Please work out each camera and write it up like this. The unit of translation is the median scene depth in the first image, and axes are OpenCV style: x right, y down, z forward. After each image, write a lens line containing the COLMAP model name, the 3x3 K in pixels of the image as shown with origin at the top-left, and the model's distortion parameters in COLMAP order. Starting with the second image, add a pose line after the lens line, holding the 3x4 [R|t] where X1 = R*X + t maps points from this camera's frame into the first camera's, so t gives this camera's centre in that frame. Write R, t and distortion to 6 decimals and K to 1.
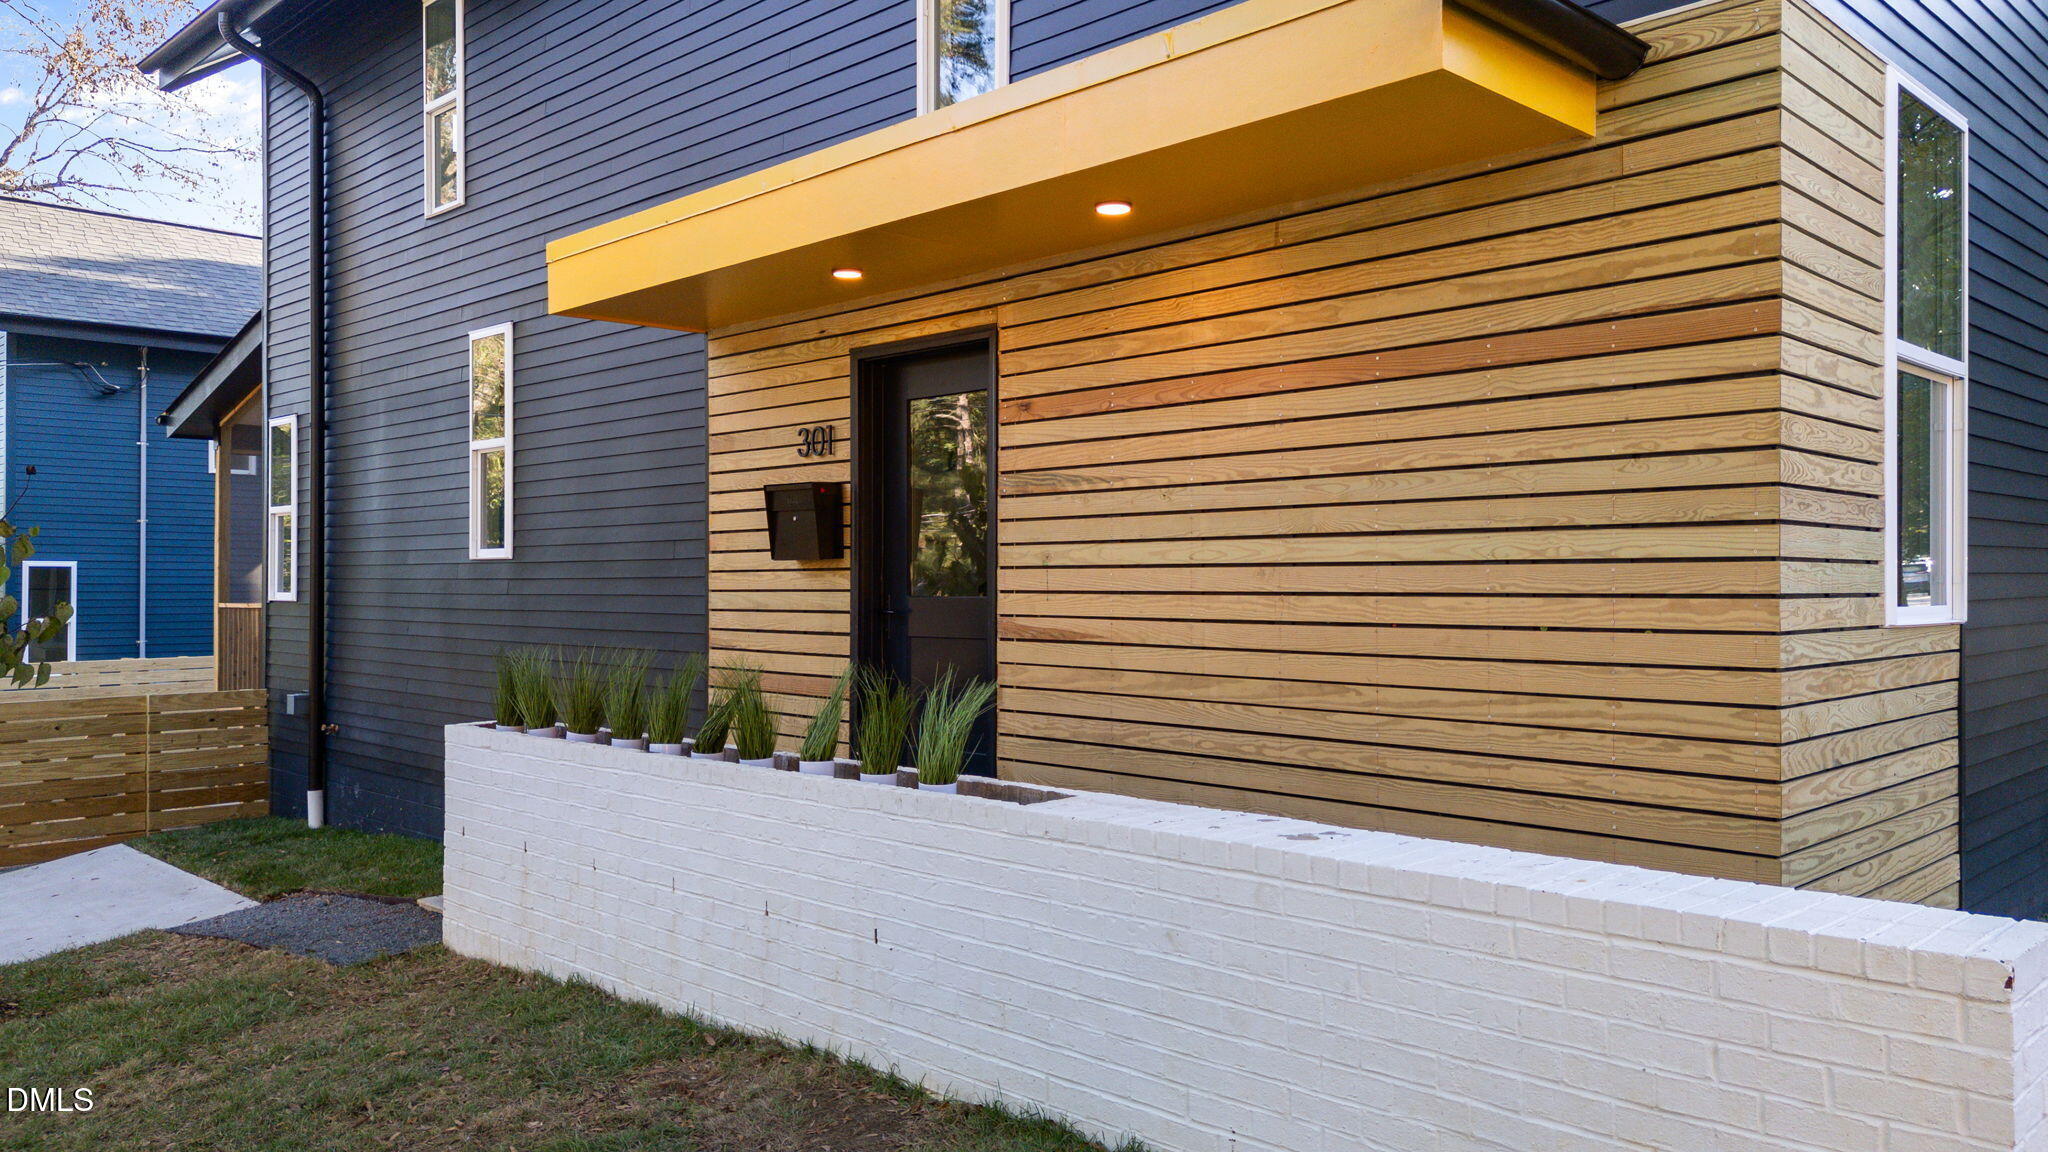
lens RADIAL K [[1490.8, 0, 1025.5], [0, 1490.8, 575.2], [0, 0, 1]] dist [0.067802, -0.026998]
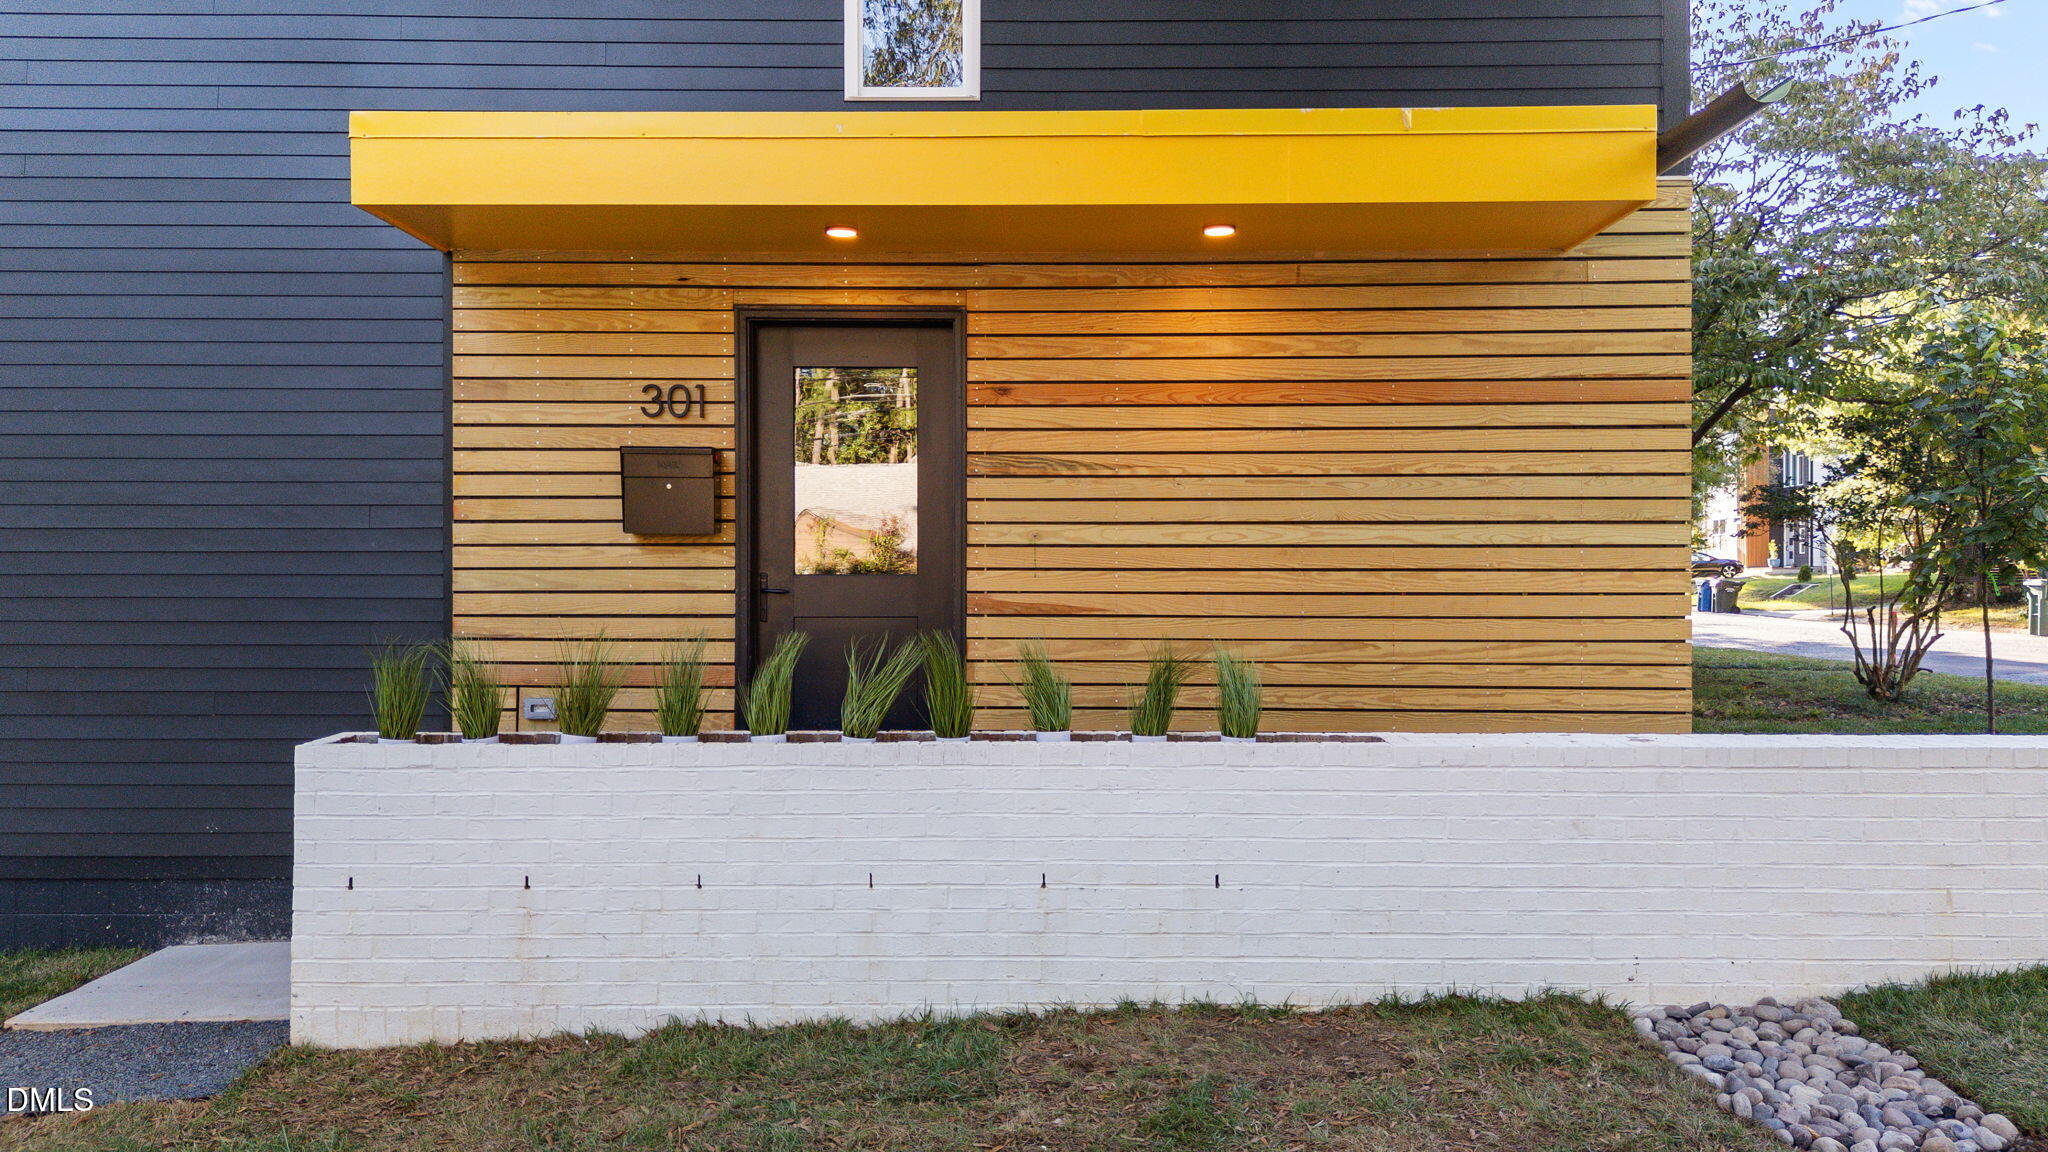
lens RADIAL K [[1490.8, 0, 1026.8], [0, 1490.8, 570.1], [0, 0, 1]] dist [0.067802, -0.026998]
pose [[0.707476, 0.008497, 0.706686, -0.715184], [-0.005808, 0.999964, -0.006209, 0.018216], [-0.706714, 0.000288, 0.707500, 0.249246]]
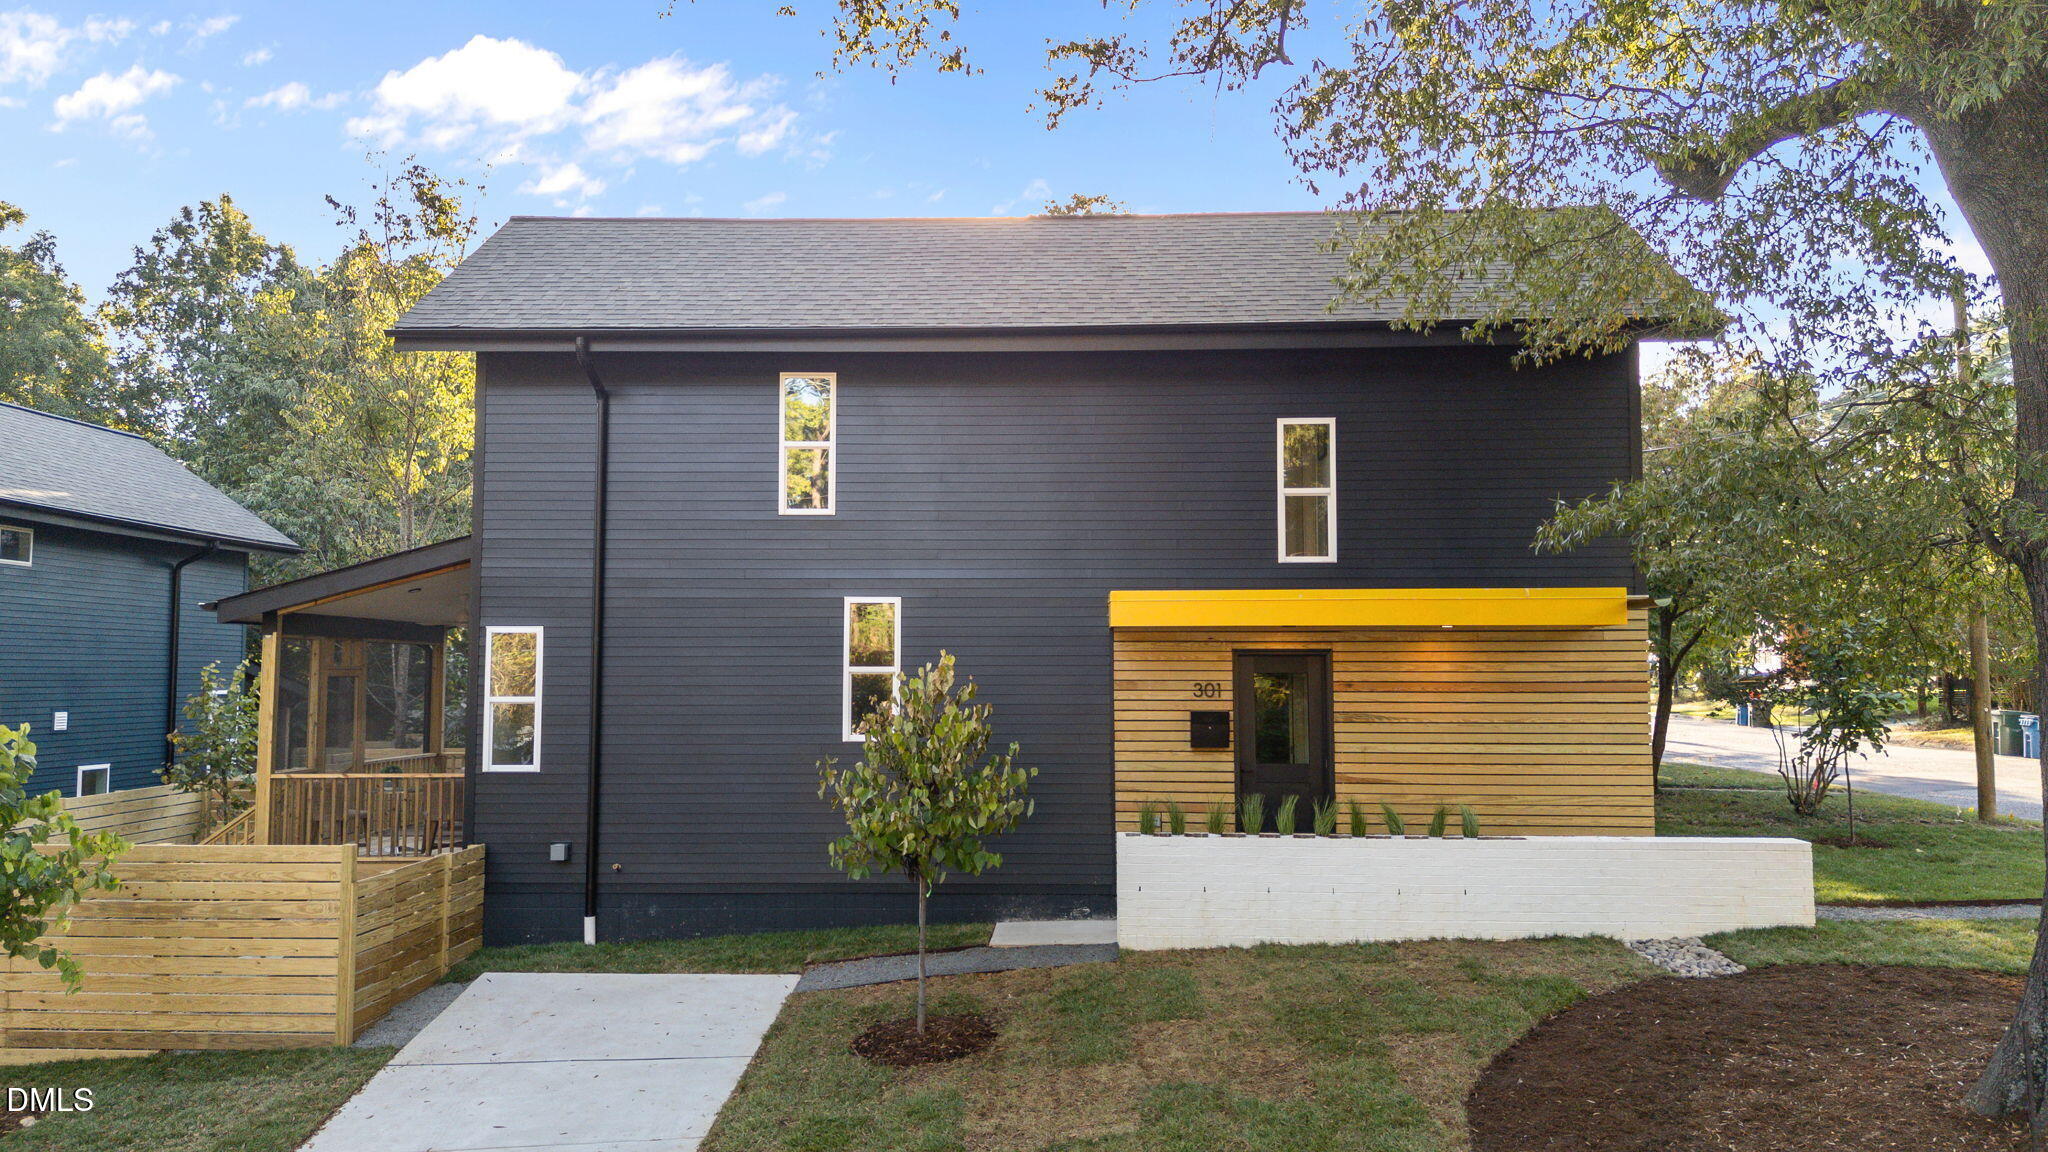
lens RADIAL K [[1490.8, 0, 1025.1], [0, 1490.8, 567.6], [0, 0, 1]] dist [0.067802, -0.026998]
pose [[0.733535, 0.049302, 0.677861, -2.020575], [-0.004461, 0.997693, -0.067736, -0.135555], [-0.679637, 0.046662, 0.732063, -0.425308]]
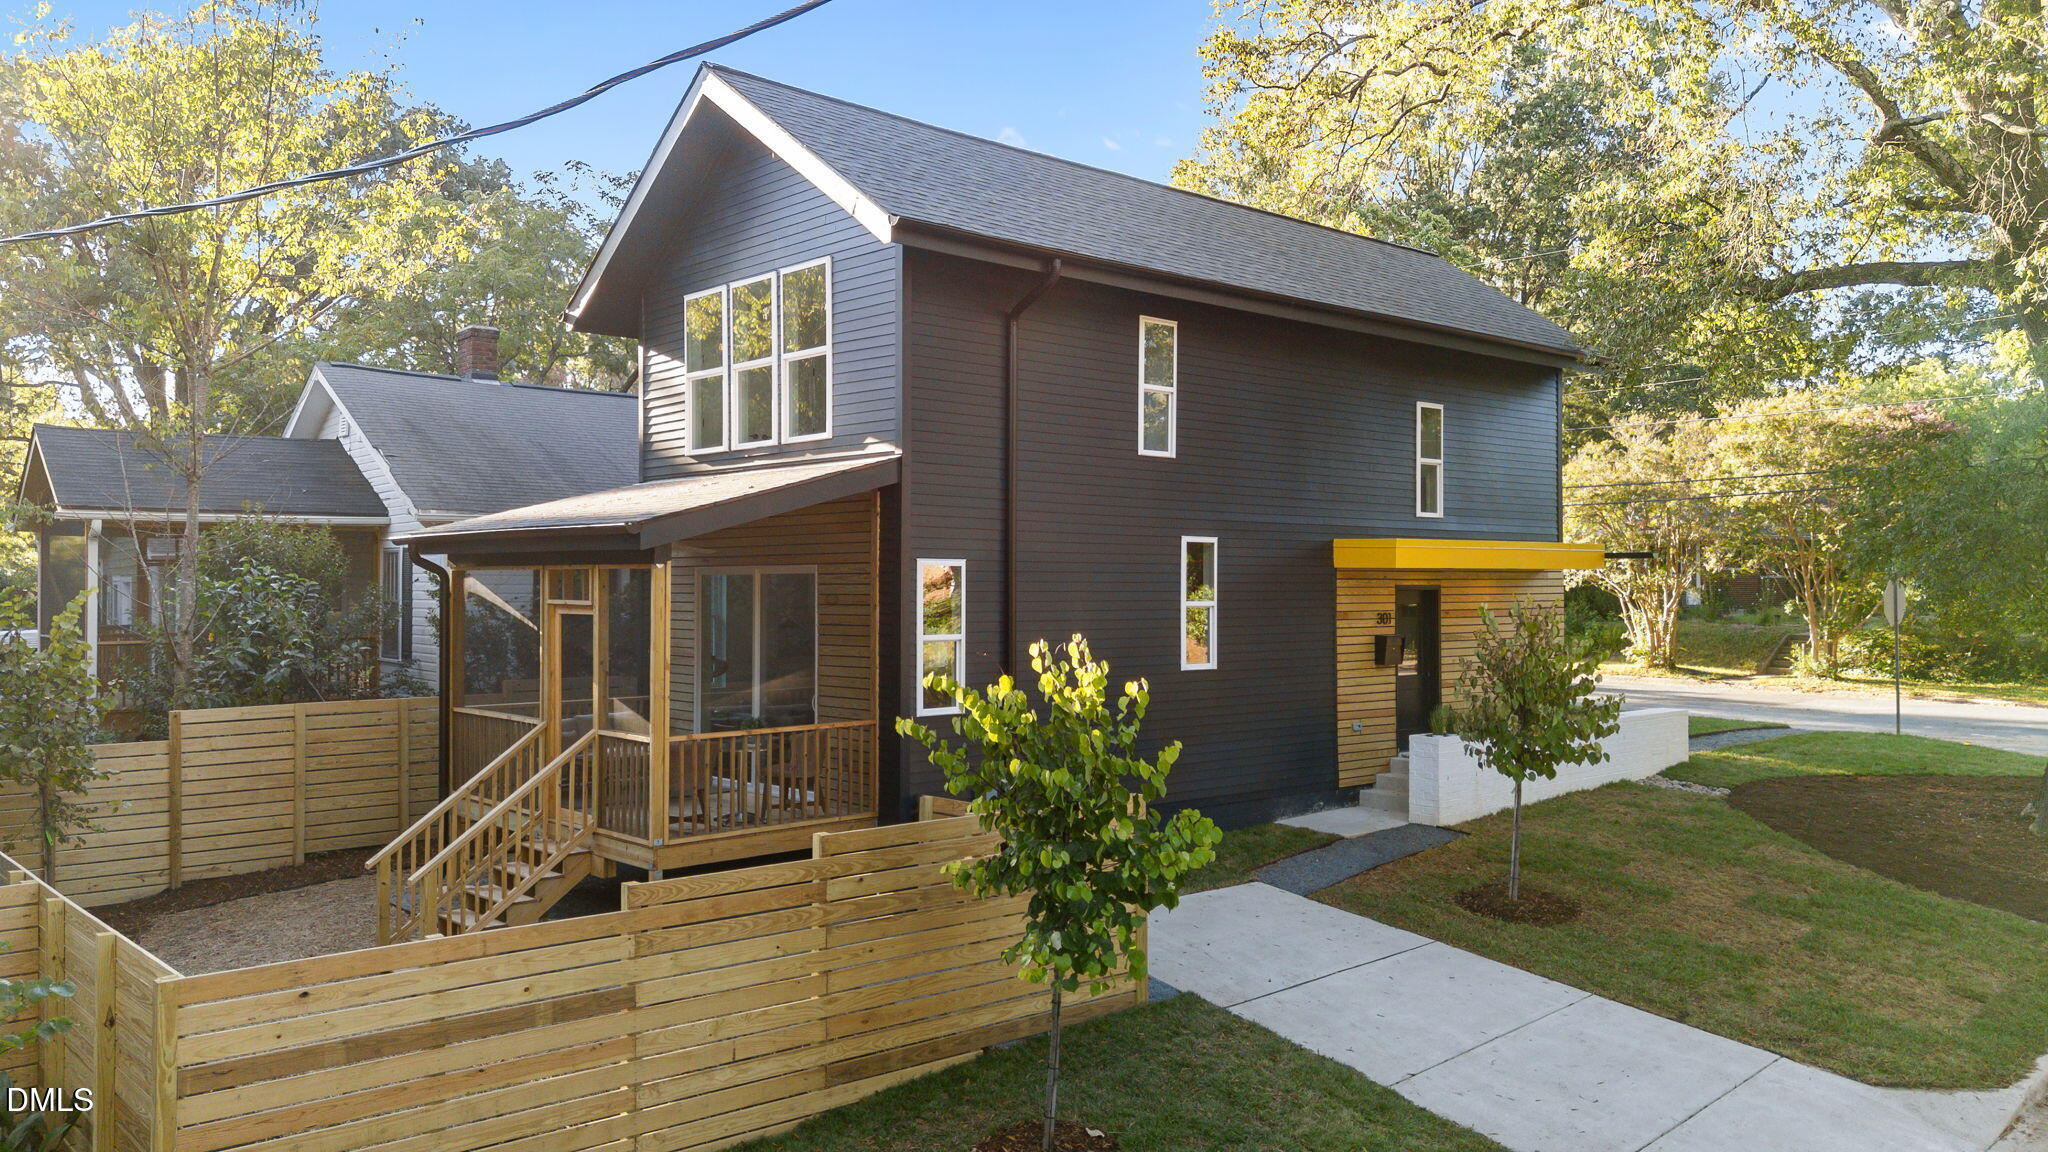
lens RADIAL K [[1490.8, 0, 1027.7], [0, 1490.8, 574.1], [0, 0, 1]] dist [0.067802, -0.026998]
pose [[0.051134, 0.003206, 0.998687, -3.193107], [-0.008736, 0.999958, -0.002763, -0.177394], [-0.998654, -0.008583, 0.051160, 1.710788]]
